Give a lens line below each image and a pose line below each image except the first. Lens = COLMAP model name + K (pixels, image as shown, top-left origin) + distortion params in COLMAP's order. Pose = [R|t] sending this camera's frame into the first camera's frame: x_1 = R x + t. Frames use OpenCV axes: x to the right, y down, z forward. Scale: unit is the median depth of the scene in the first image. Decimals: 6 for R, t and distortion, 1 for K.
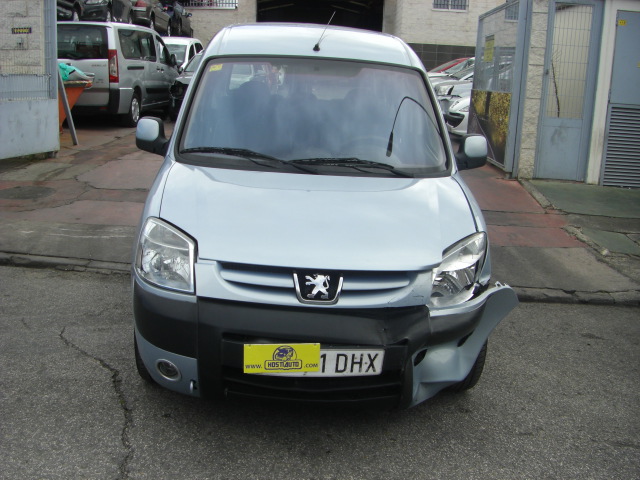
lens RADIAL K [[714.2, 0, 301.8], [0, 714.2, 279.3], [0, 0, 1]] dist [-0.170862, 0.072724]
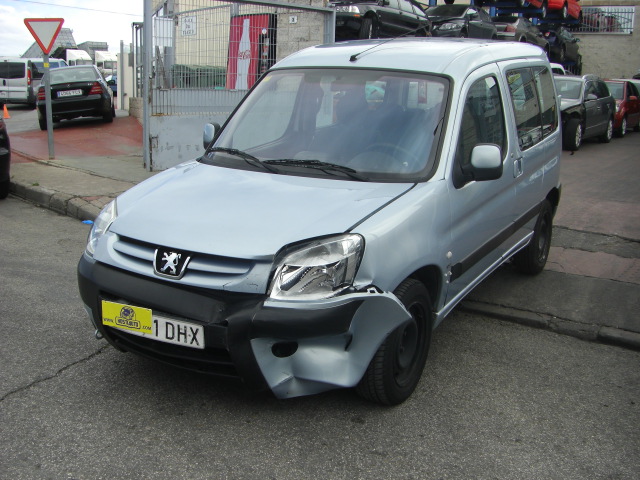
lens RADIAL K [[714.2, 0, 301.8], [0, 714.2, 279.3], [0, 0, 1]] dist [-0.170862, 0.072724]
pose [[0.834107, 0.121979, -0.537946, 0.809915], [-0.141918, 0.989869, 0.004402, 0.001495], [0.533033, 0.072672, 0.842968, 0.150983]]
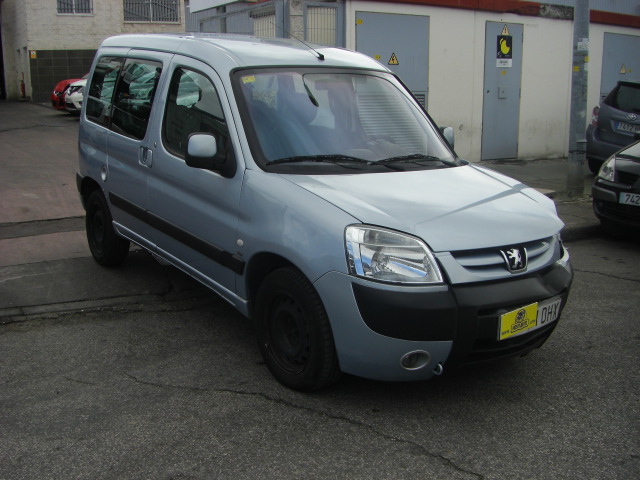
lens RADIAL K [[714.2, 0, 301.8], [0, 714.2, 279.3], [0, 0, 1]] dist [-0.170862, 0.072724]
pose [[0.841187, -0.184341, 0.508354, -0.890516], [0.184770, 0.981500, 0.050171, -0.081501], [-0.508198, 0.051725, 0.859686, 0.157162]]
